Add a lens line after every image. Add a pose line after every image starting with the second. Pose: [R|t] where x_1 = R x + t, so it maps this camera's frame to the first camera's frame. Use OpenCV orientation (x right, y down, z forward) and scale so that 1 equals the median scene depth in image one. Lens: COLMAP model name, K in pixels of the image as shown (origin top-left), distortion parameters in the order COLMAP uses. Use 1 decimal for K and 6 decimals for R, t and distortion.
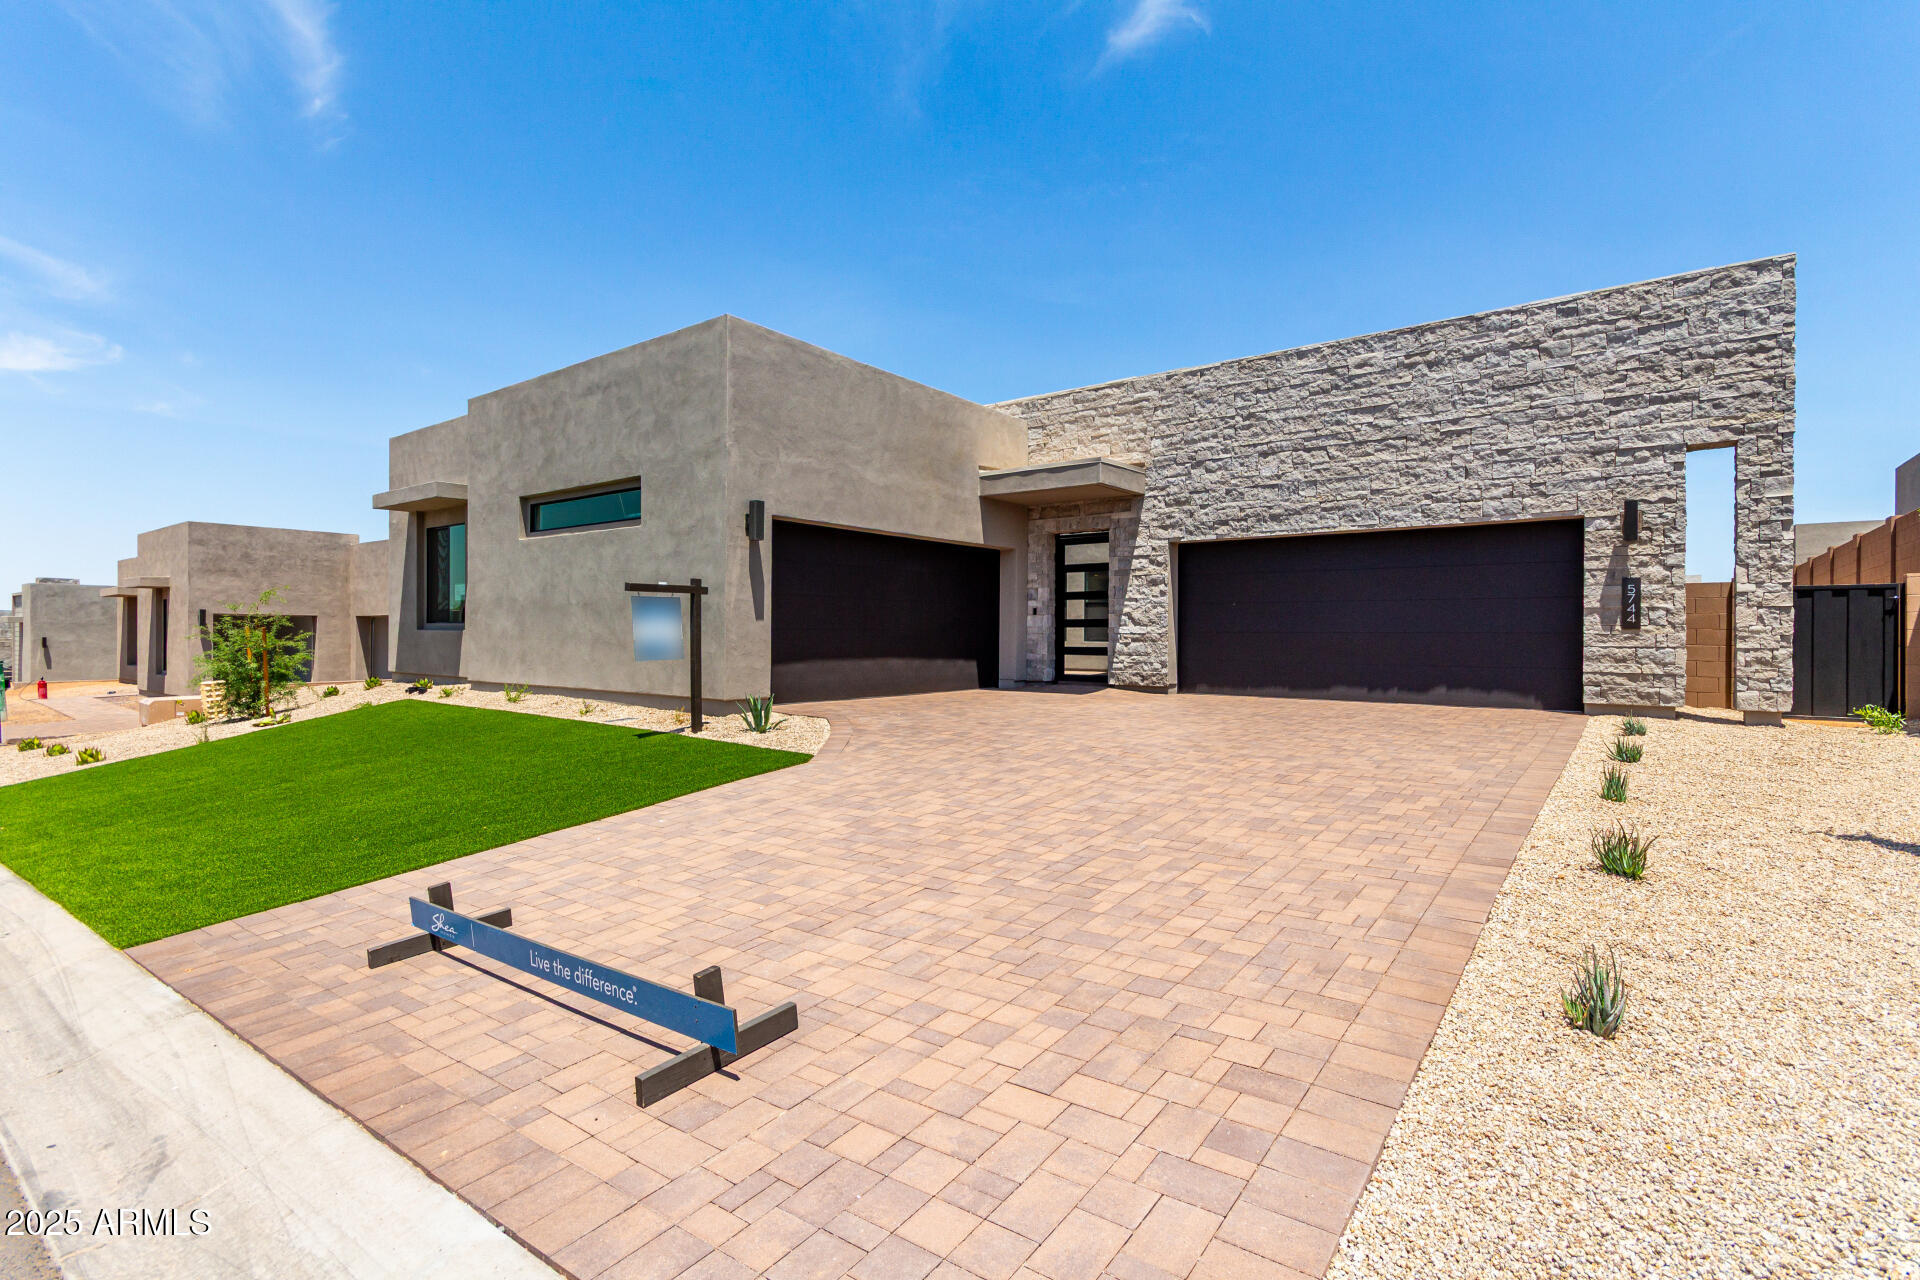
lens RADIAL K [[910.1, 0, 953.9], [0, 910.1, 635.3], [0, 0, 1]] dist [0.001926, 0.000476]
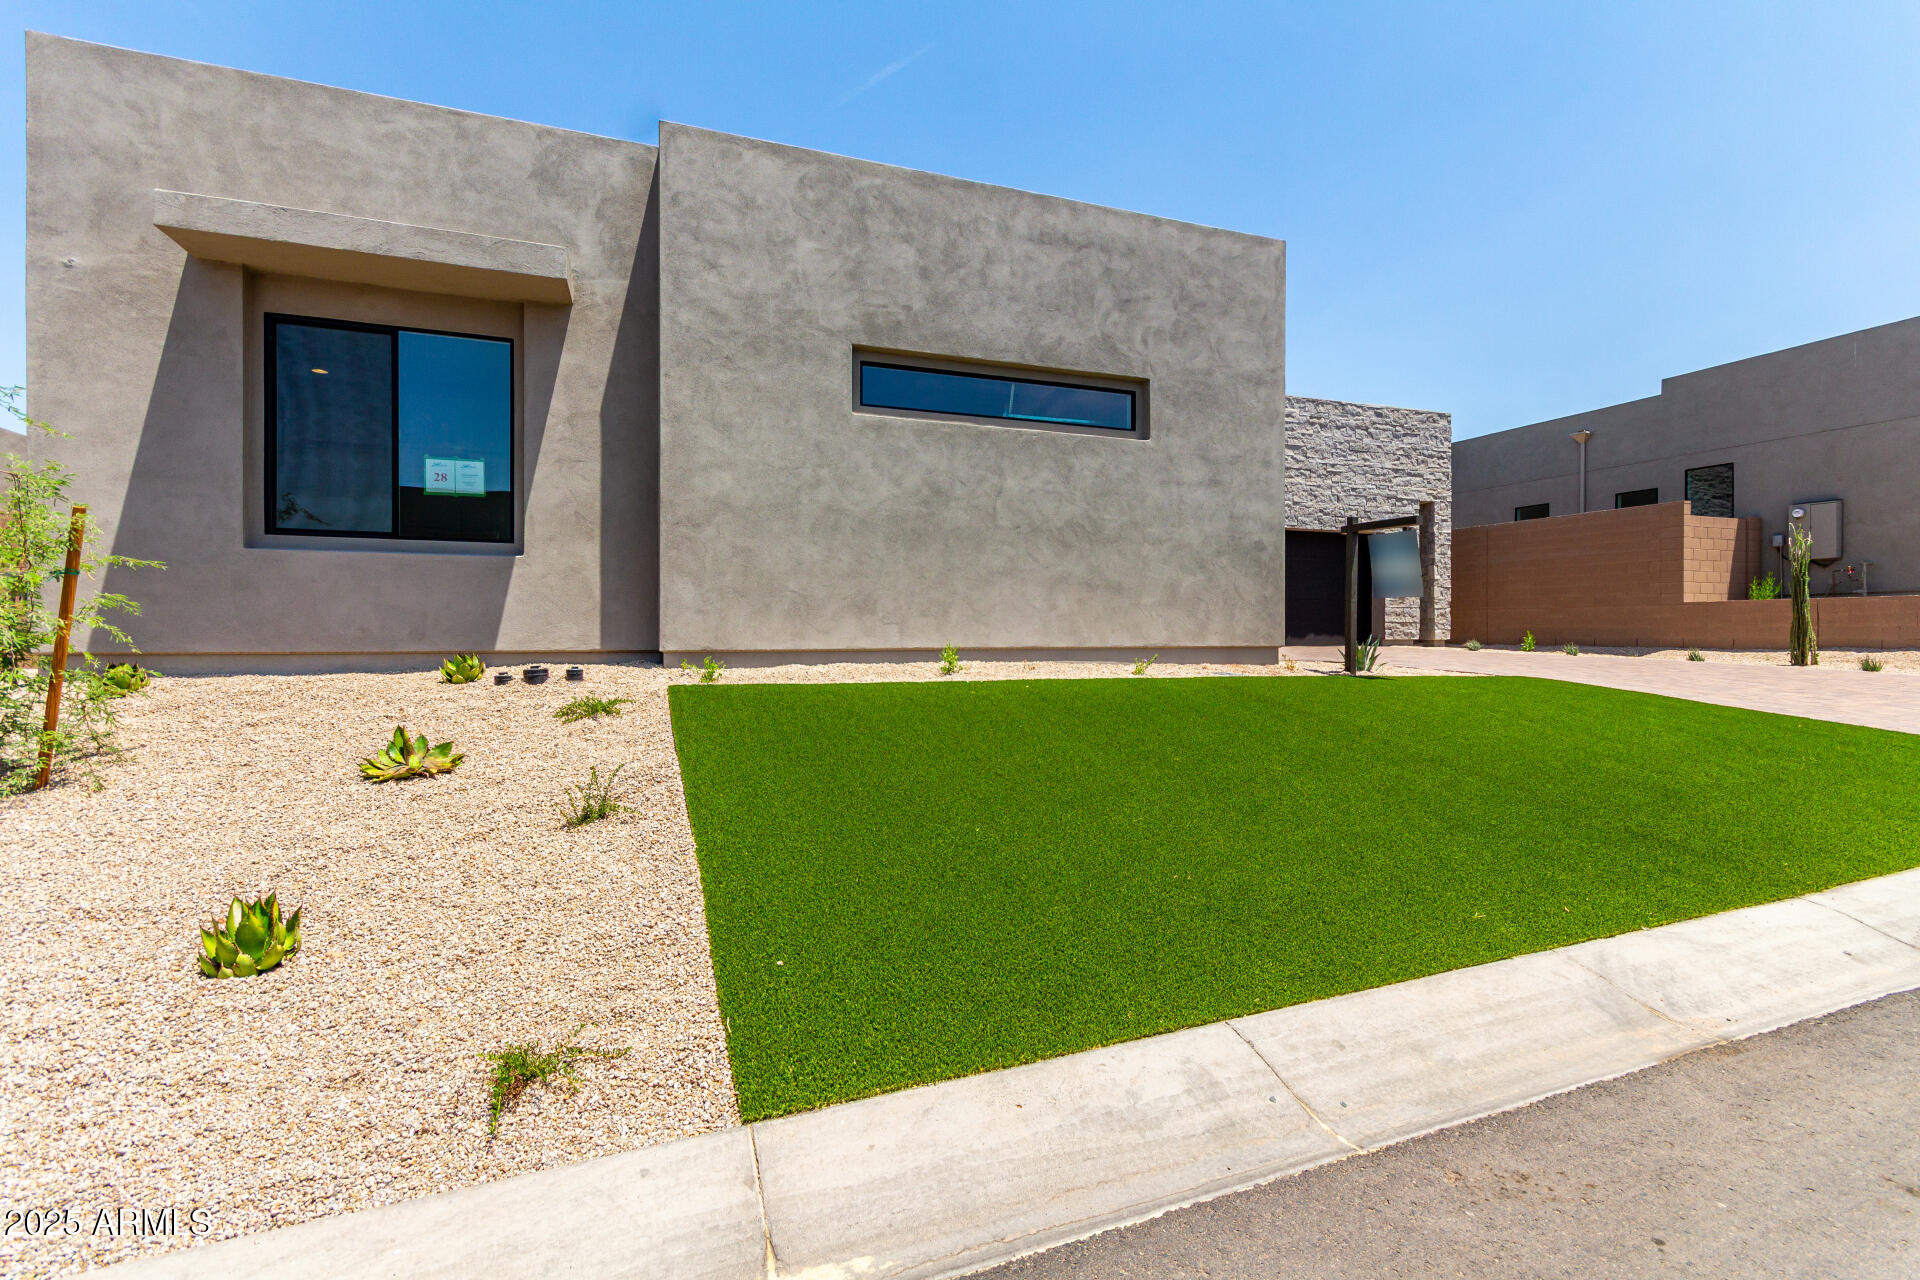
lens RADIAL K [[910.1, 0, 972.8], [0, 910.1, 635.4], [0, 0, 1]] dist [0.001926, 0.000476]
pose [[0.512972, -0.007208, 0.858375, -0.936083], [0.005087, 0.999973, 0.005358, 0.040665], [-0.858390, 0.001618, 0.512995, 0.596883]]
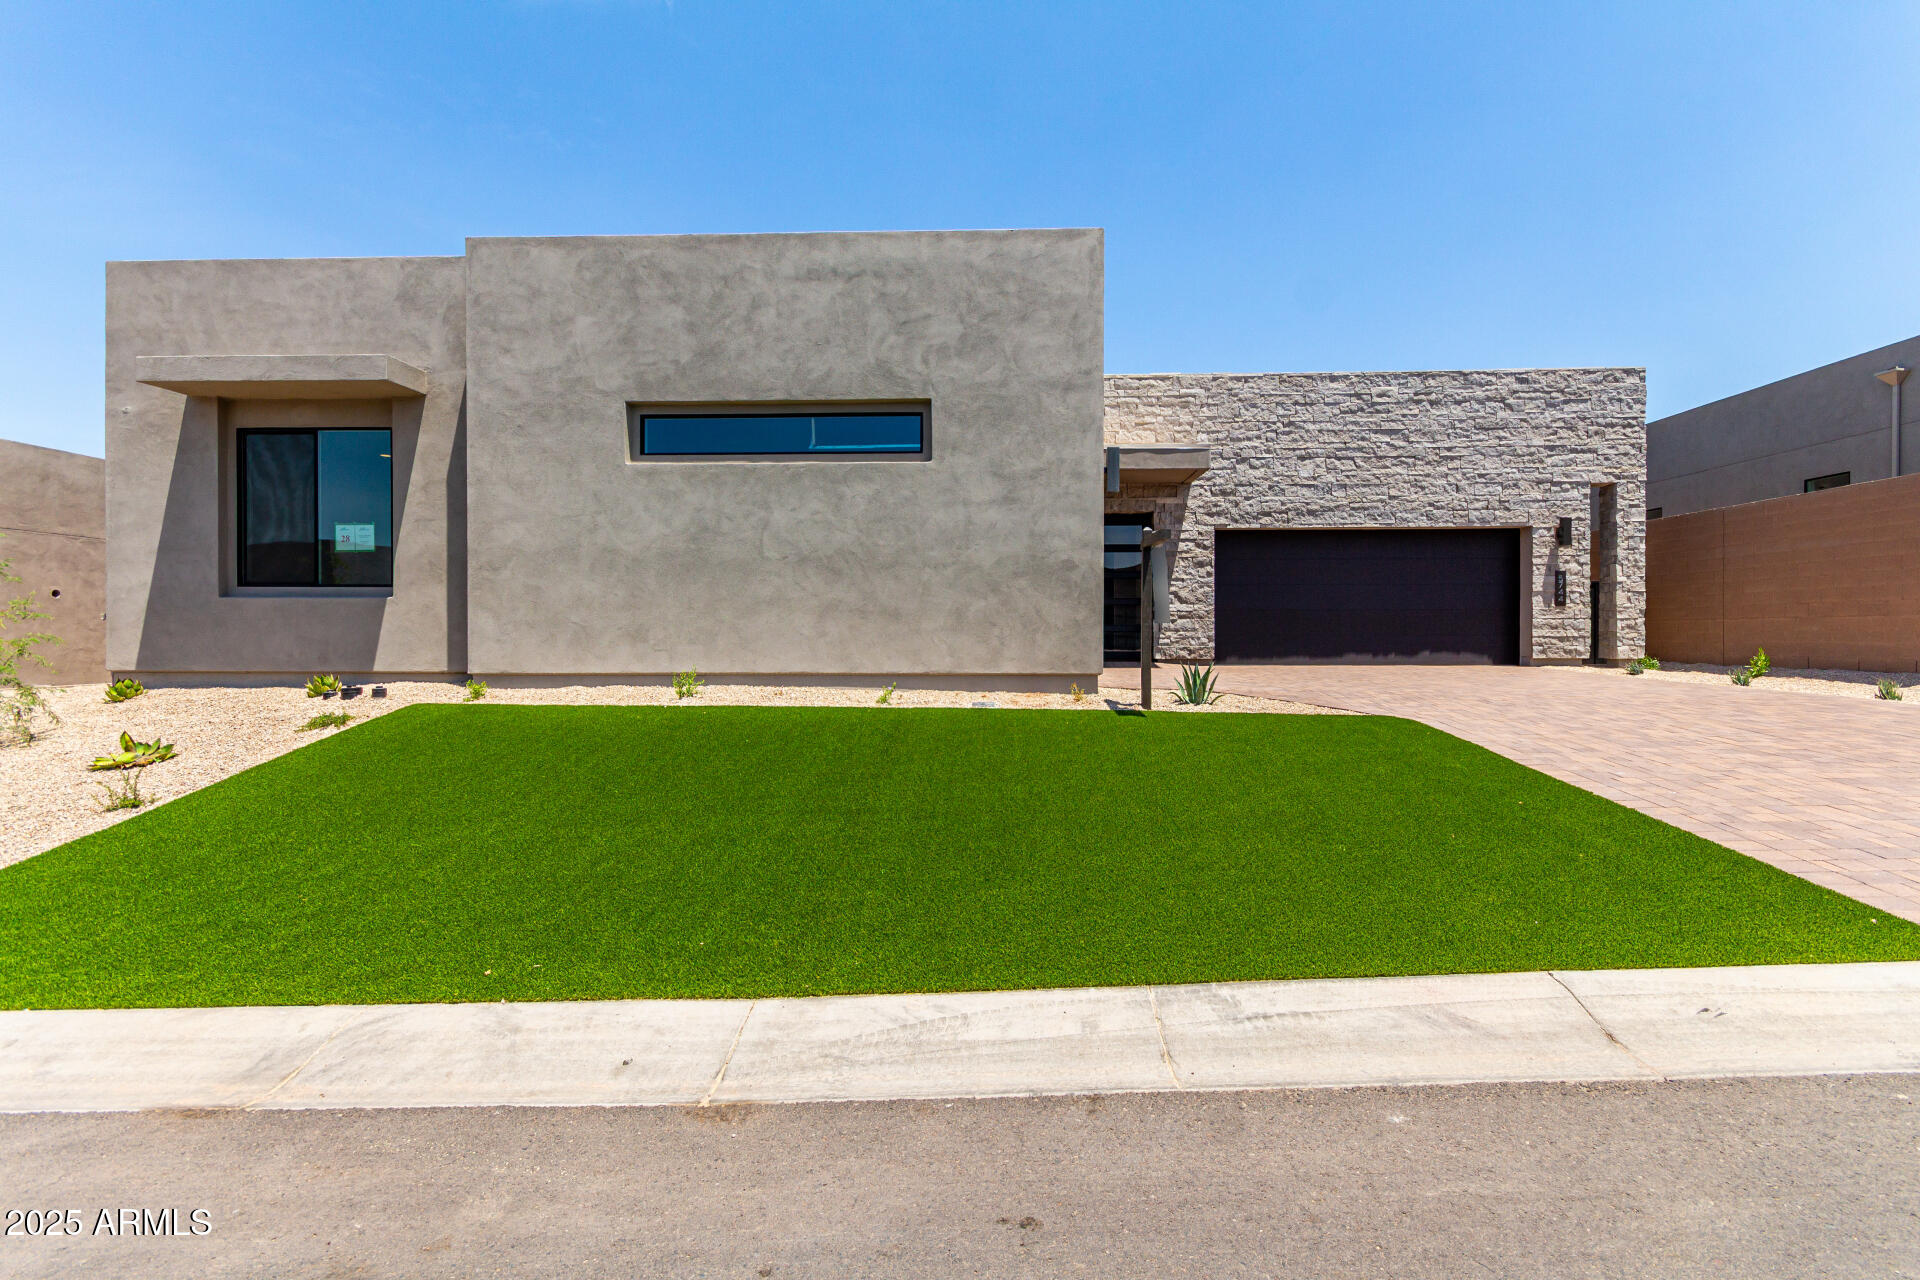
lens RADIAL K [[910.1, 0, 963.5], [0, 910.1, 638.4], [0, 0, 1]] dist [0.001926, 0.000476]
pose [[0.810616, -0.006473, 0.585543, -0.654639], [0.005349, 0.999979, 0.003649, 0.025594], [-0.585554, 0.000174, 0.810633, 0.282162]]
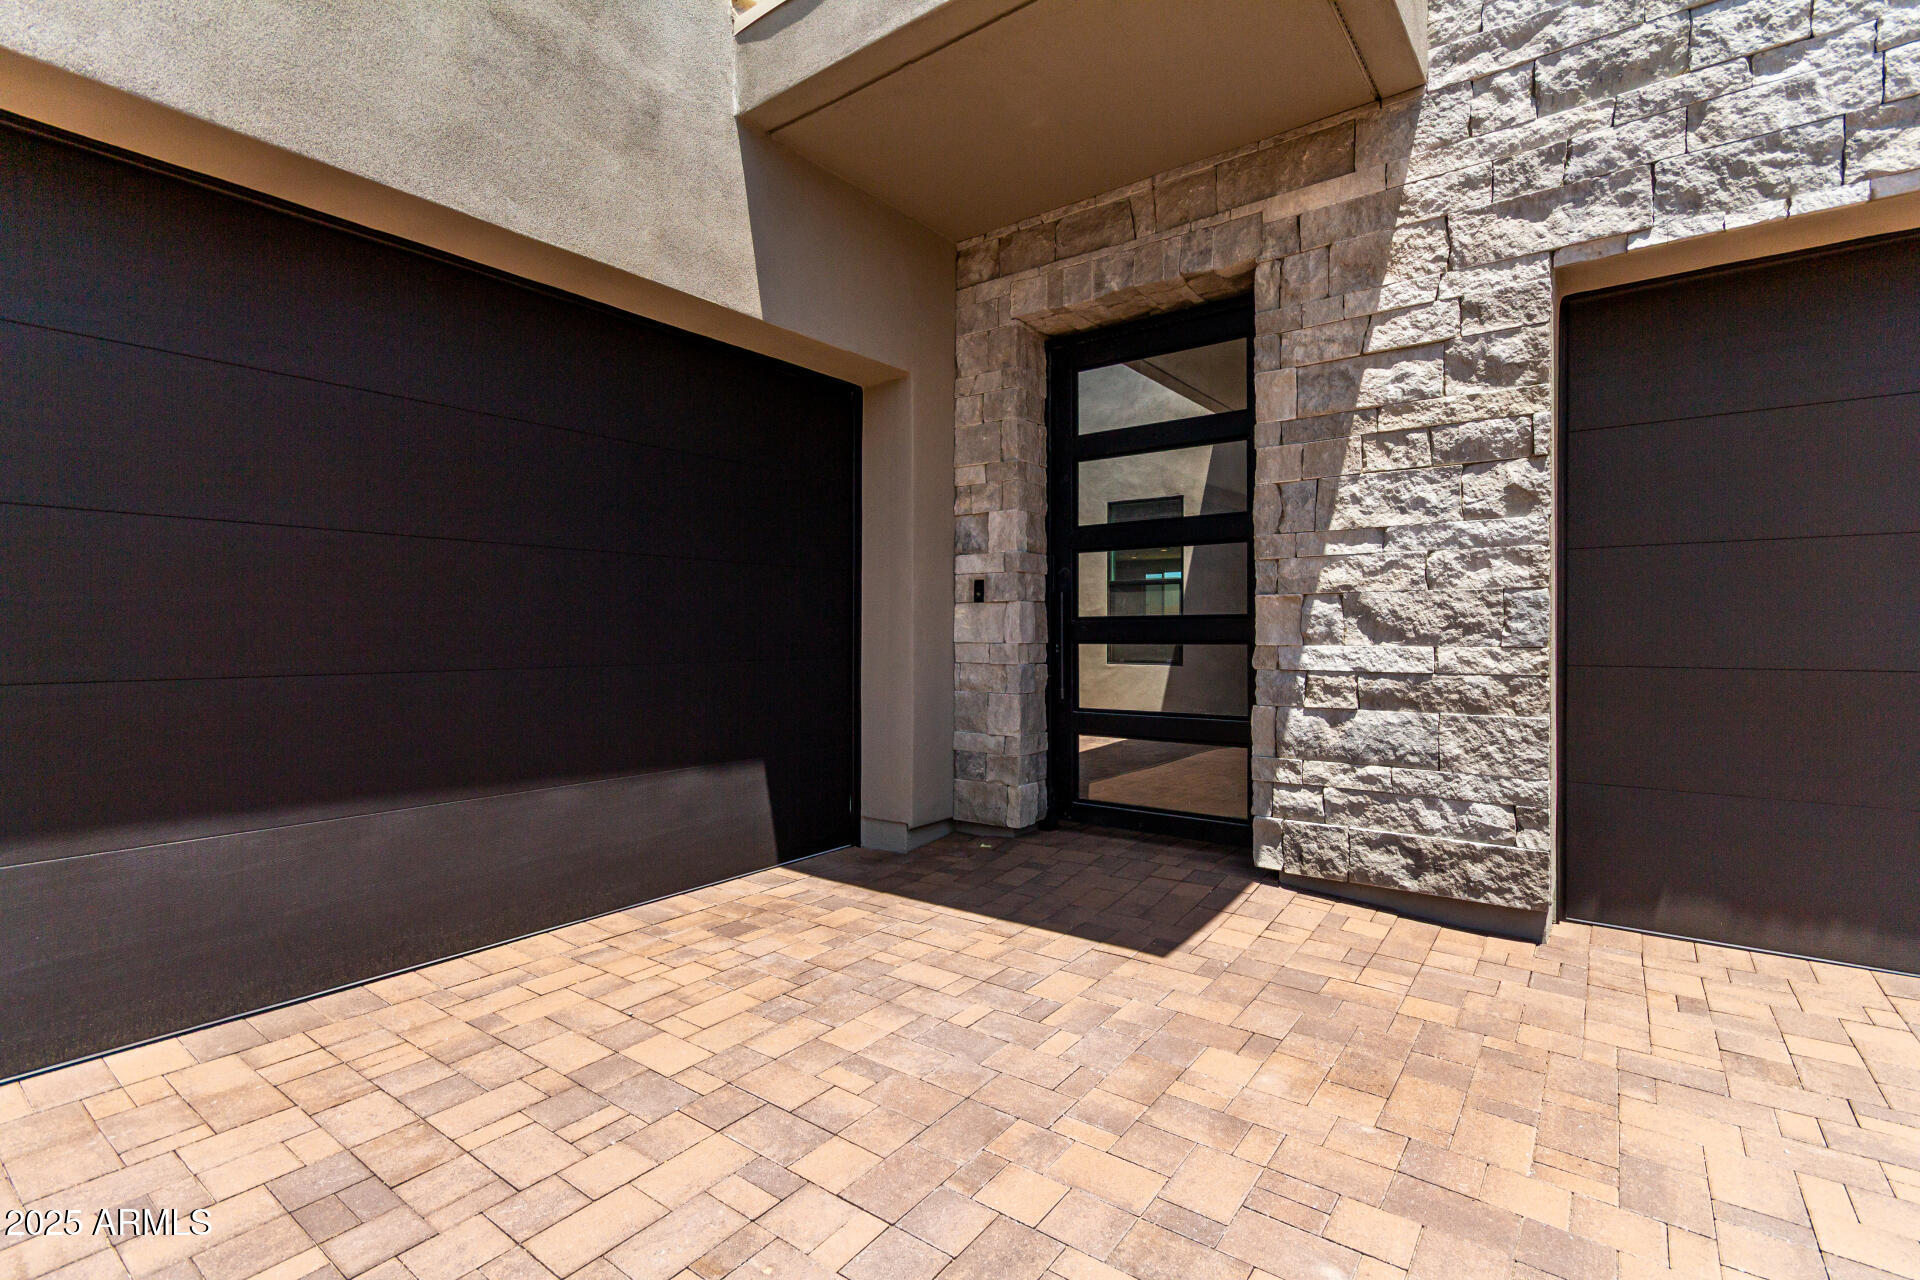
lens RADIAL K [[910.1, 0, 944.2], [0, 910.1, 638.2], [0, 0, 1]] dist [0.001926, 0.000476]
pose [[0.999990, -0.004241, -0.001536, 0.085881], [0.004246, 0.999985, 0.003459, -0.012862], [0.001521, -0.003465, 0.999993, 0.771880]]
